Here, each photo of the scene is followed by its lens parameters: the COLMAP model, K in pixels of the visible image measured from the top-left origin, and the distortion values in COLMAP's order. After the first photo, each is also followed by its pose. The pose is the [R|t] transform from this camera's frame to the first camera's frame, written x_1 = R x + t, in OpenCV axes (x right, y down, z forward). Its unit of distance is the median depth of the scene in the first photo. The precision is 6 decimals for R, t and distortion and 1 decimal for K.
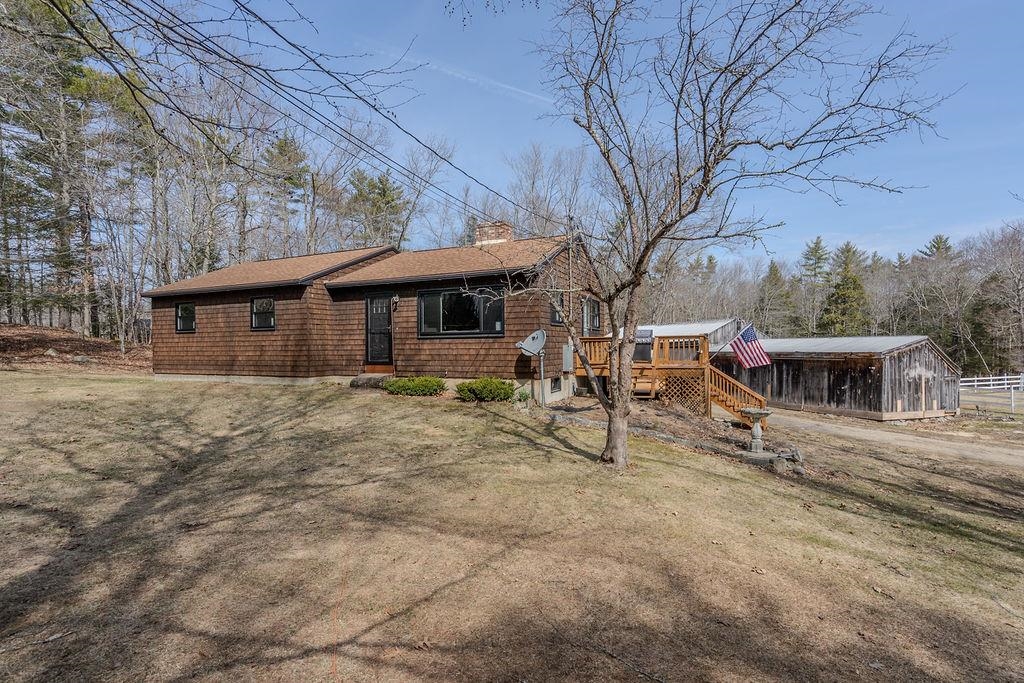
lens RADIAL K [[478.8, 0, 512.0], [0, 478.8, 341.5], [0, 0, 1]] dist [-0.000988, 0.000209]
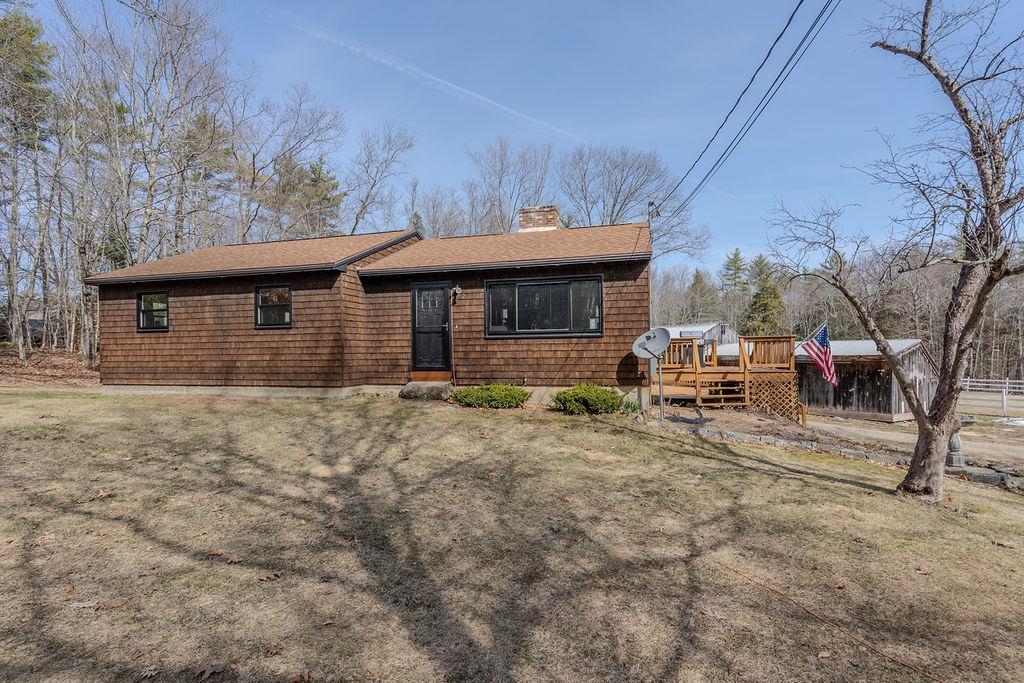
lens RADIAL K [[484.3, 0, 512.0], [0, 484.3, 341.5], [0, 0, 1]] dist [-0.002918, -0.000460]
pose [[0.986973, 0.001741, 0.160878, -0.272944], [0.000213, 0.999926, -0.012127, 0.008481], [-0.160887, 0.012003, 0.986900, 0.161593]]
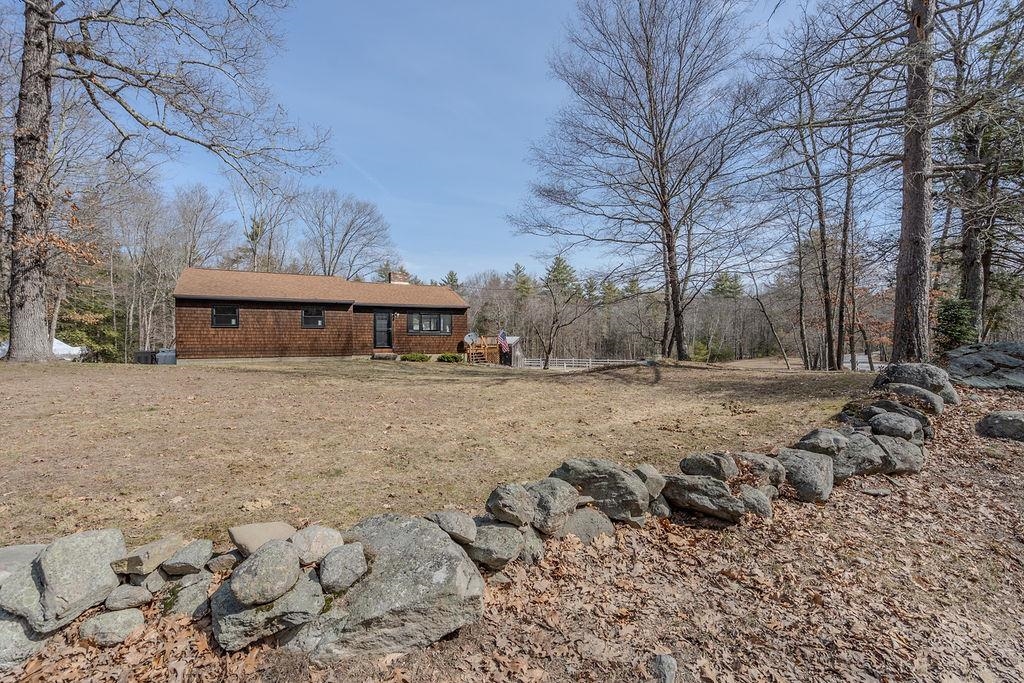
lens RADIAL K [[484.3, 0, 512.0], [0, 484.3, 341.5], [0, 0, 1]] dist [-0.002918, -0.000460]
pose [[0.626189, 0.007466, 0.779635, -1.433466], [-0.001669, 0.999965, -0.008236, 0.036141], [-0.779669, 0.003856, 0.626180, -0.583237]]
